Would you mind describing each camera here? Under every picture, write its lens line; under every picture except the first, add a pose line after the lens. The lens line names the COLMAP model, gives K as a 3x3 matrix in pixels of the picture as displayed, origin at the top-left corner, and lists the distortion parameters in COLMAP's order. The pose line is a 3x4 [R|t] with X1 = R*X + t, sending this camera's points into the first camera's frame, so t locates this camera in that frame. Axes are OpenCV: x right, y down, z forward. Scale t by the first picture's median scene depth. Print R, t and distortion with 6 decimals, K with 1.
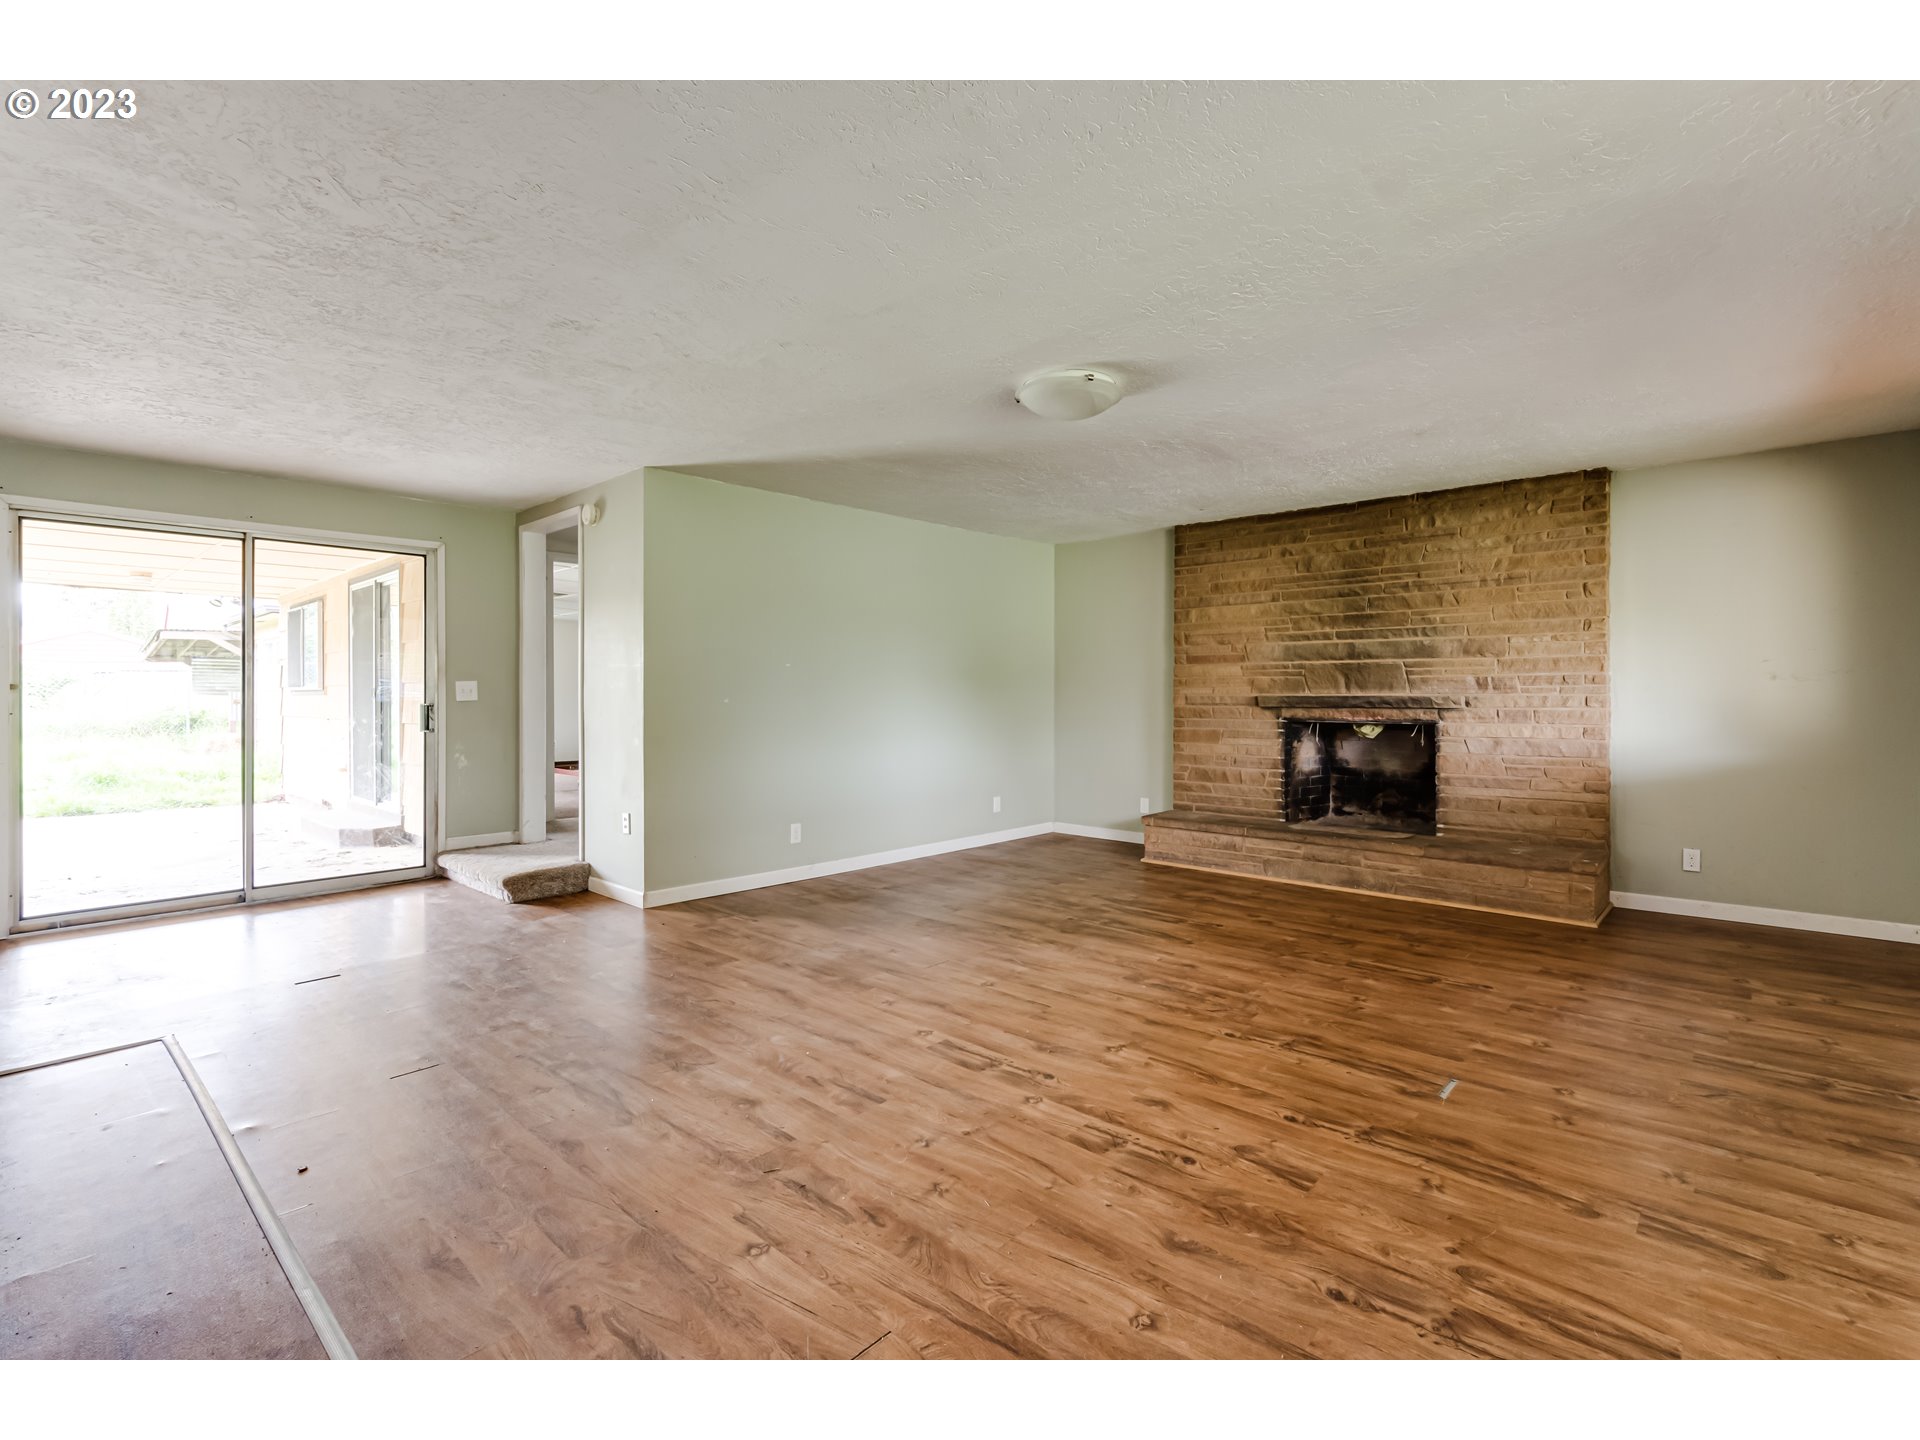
lens RADIAL K [[880.5, 0, 960.0], [0, 880.5, 703.8], [0, 0, 1]] dist [-0.004638, 0.000196]
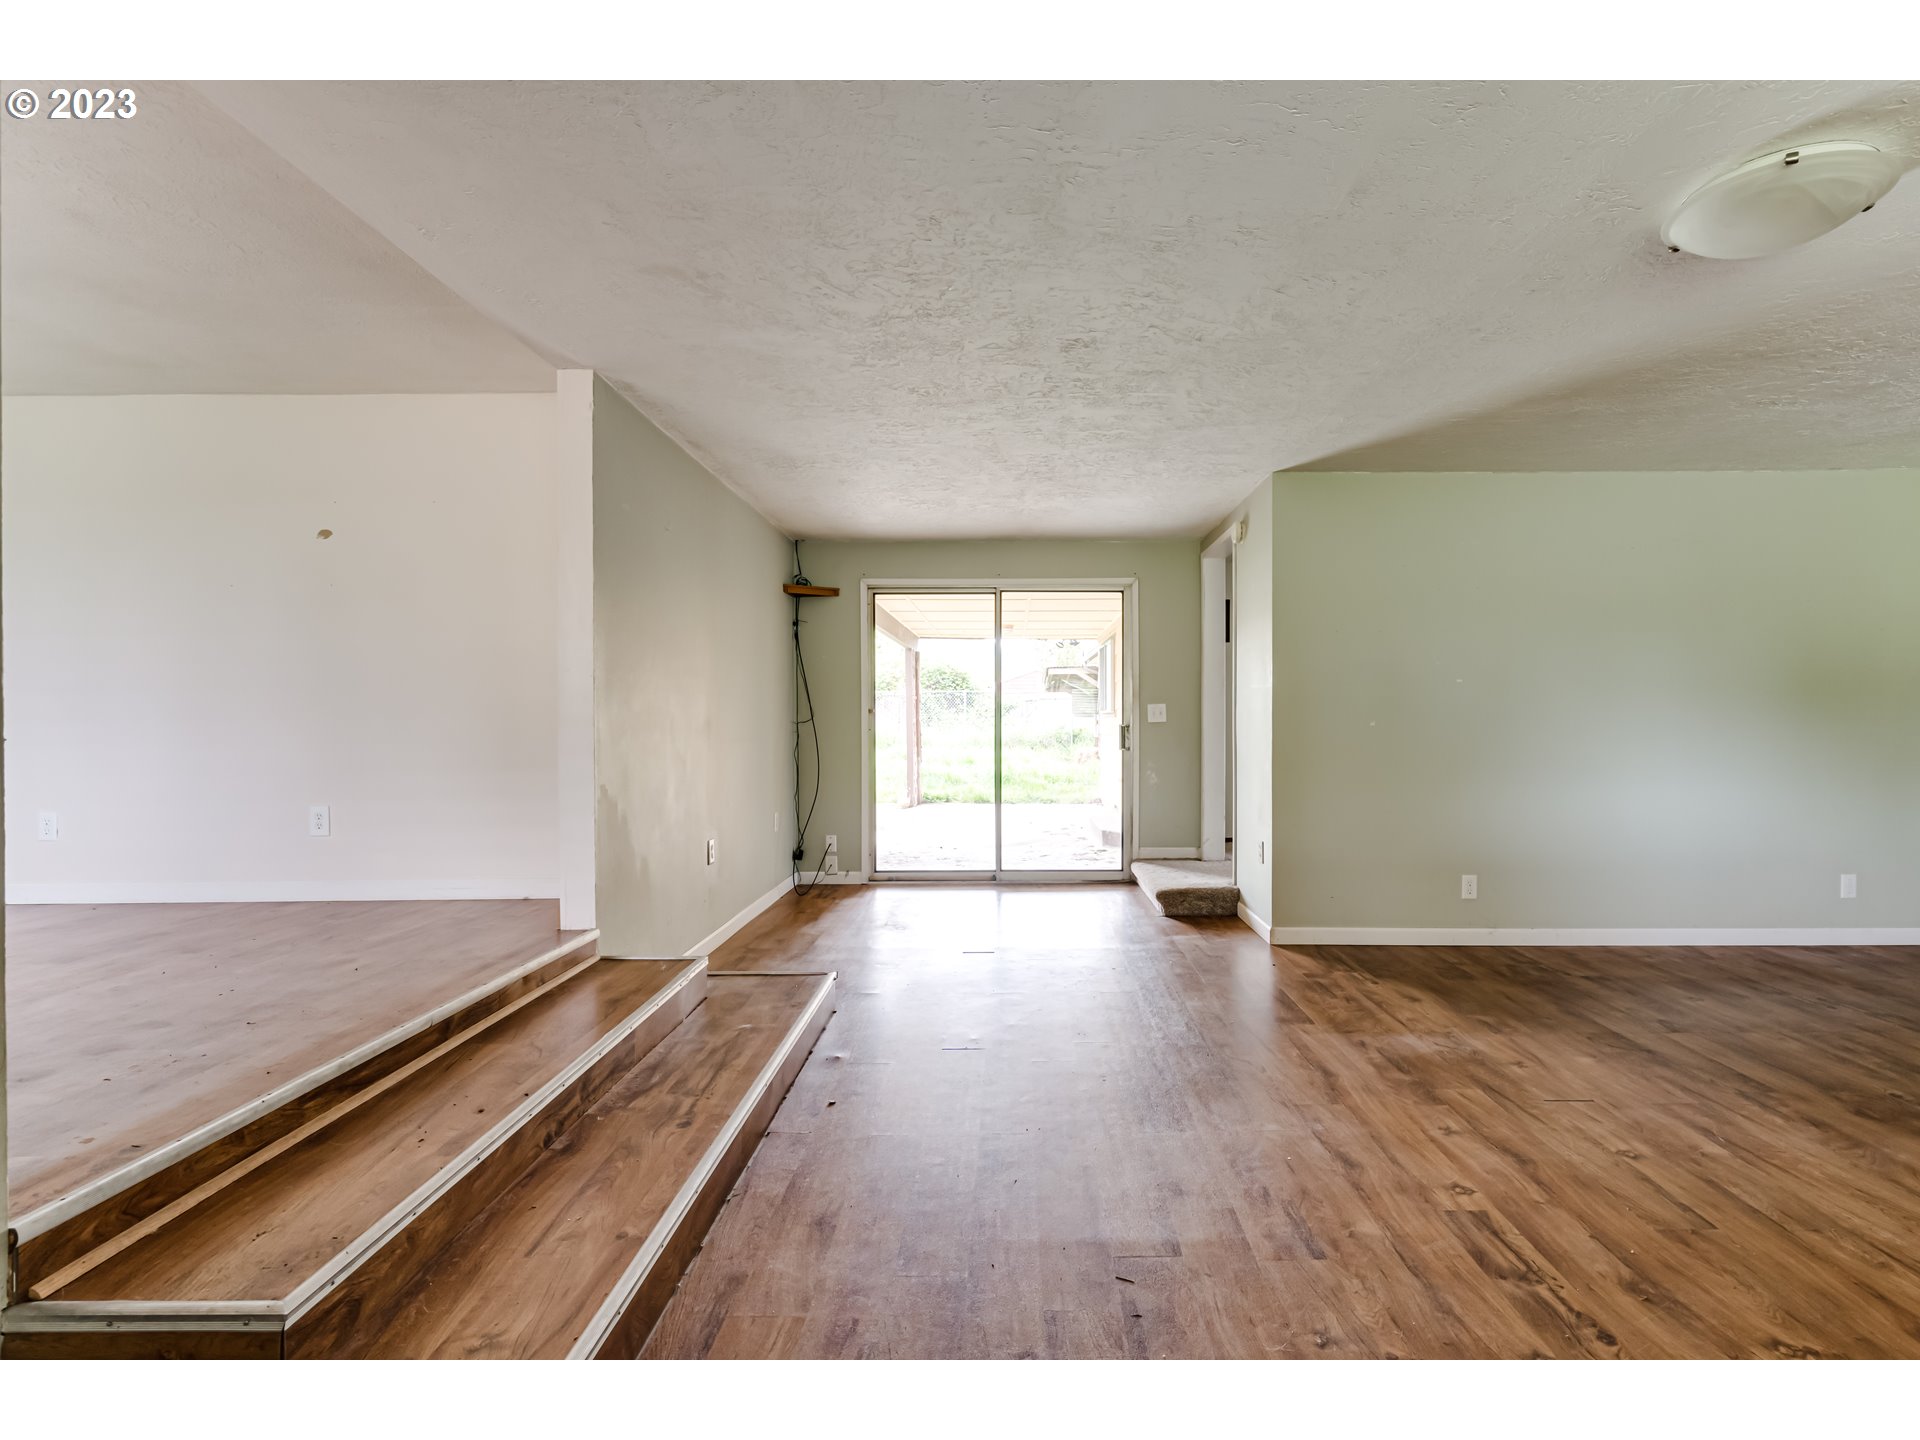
lens RADIAL K [[894.8, 0, 1023.6], [0, 894.8, 730.7], [0, 0, 1]] dist [-0.000386, 0.000204]
pose [[0.681720, 0.011100, -0.731529, 0.141489], [-0.007871, 0.999938, 0.007838, -0.000071], [0.731571, 0.000414, 0.681765, 0.143767]]
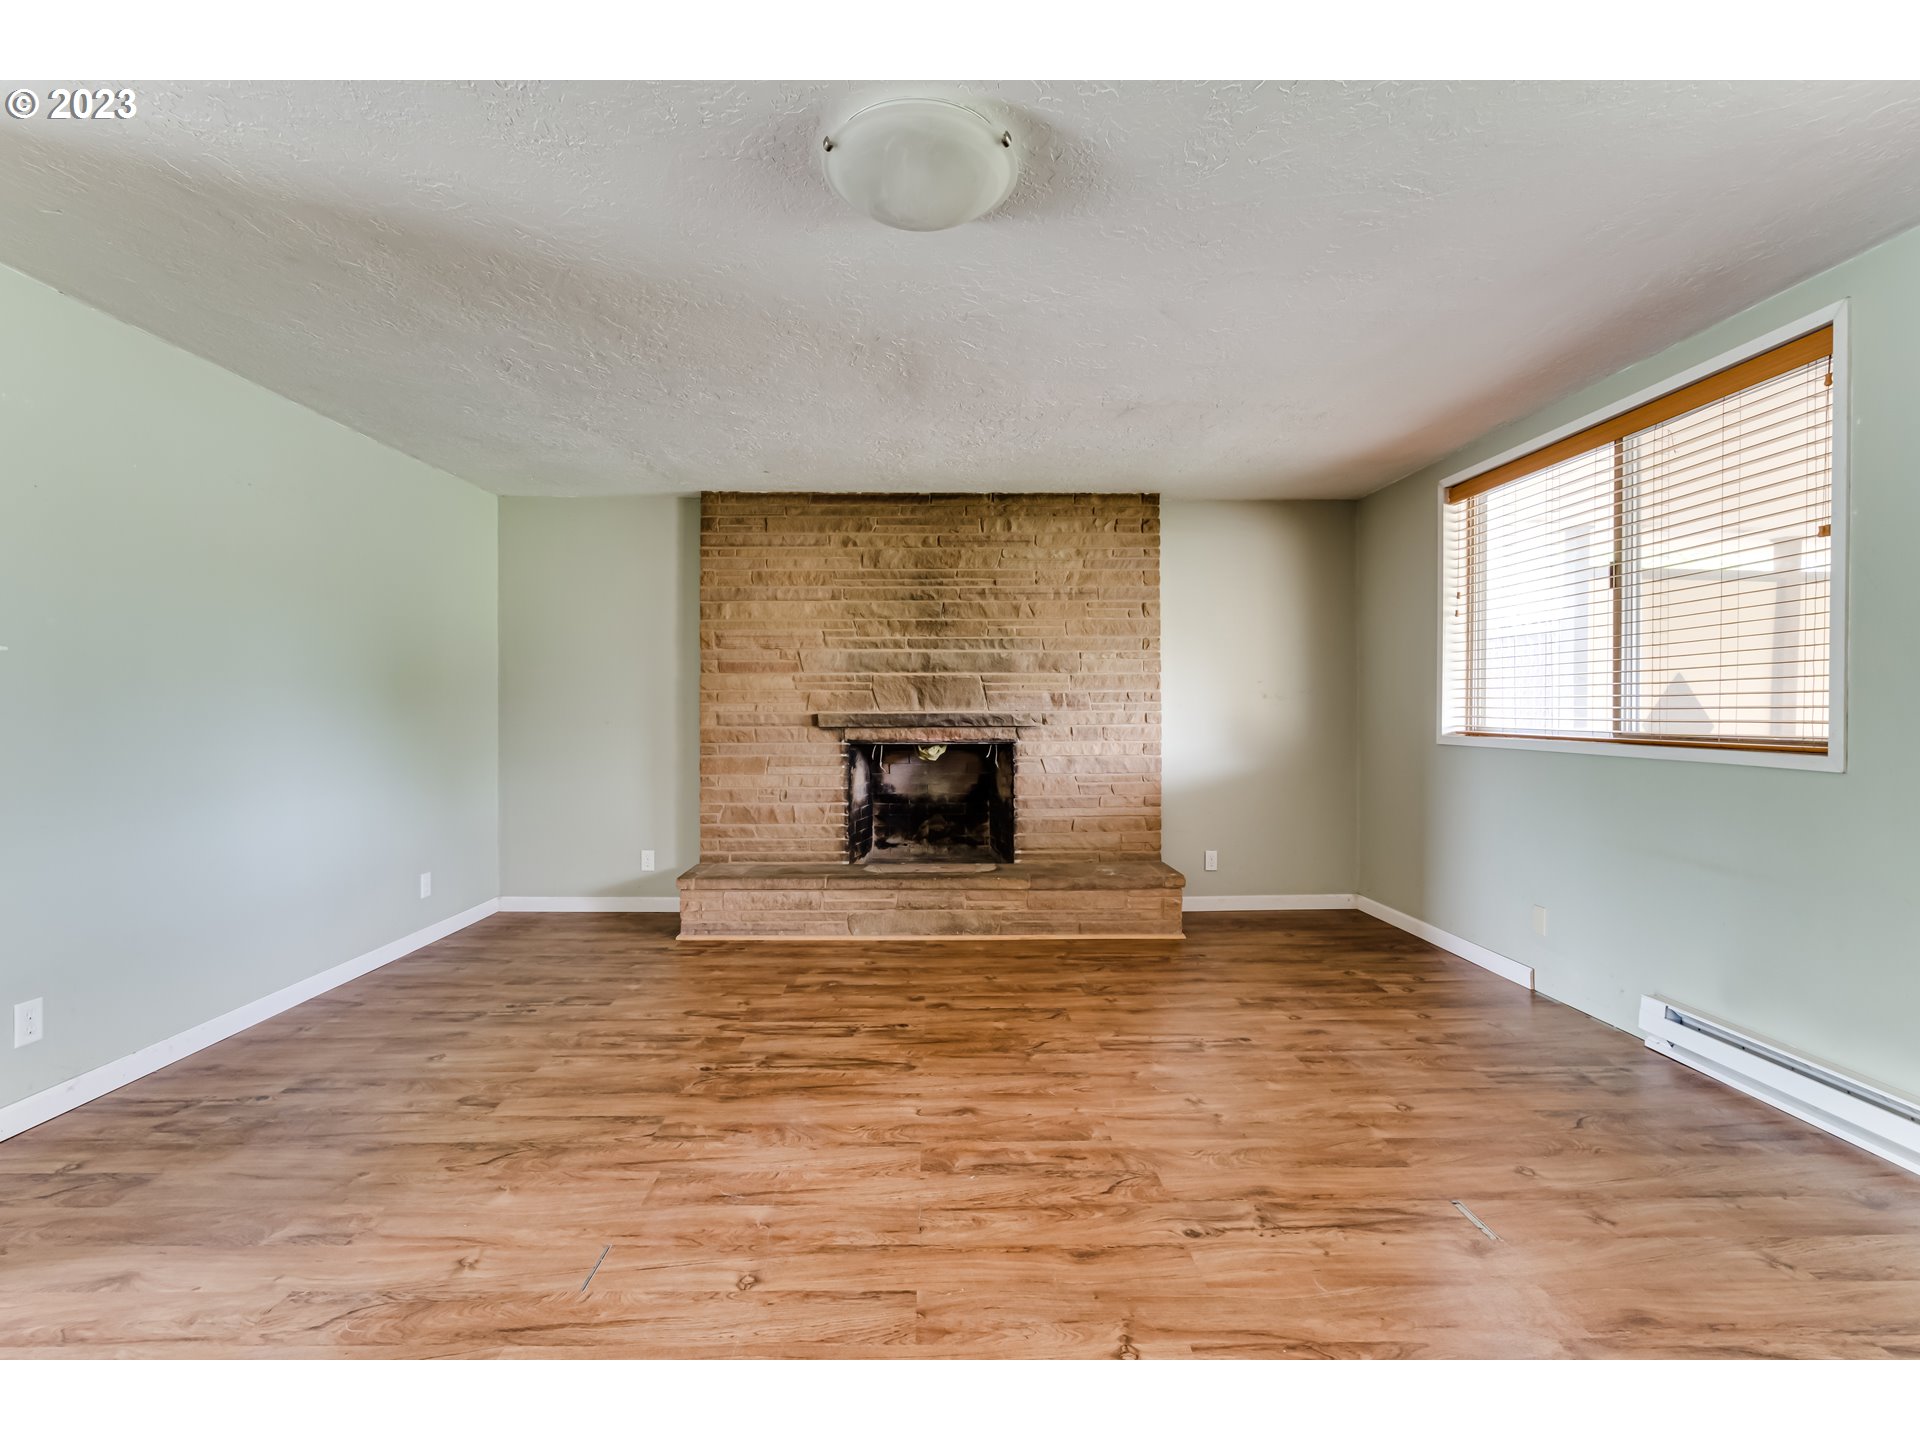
lens RADIAL K [[879.9, 0, 924.4], [0, 879.9, 717.0], [0, 0, 1]] dist [-0.003151, 0.000215]
pose [[0.735868, -0.005434, 0.677103, -0.159420], [0.009449, 0.999953, -0.002244, -0.003627], [-0.677059, 0.008049, 0.735885, 0.375491]]
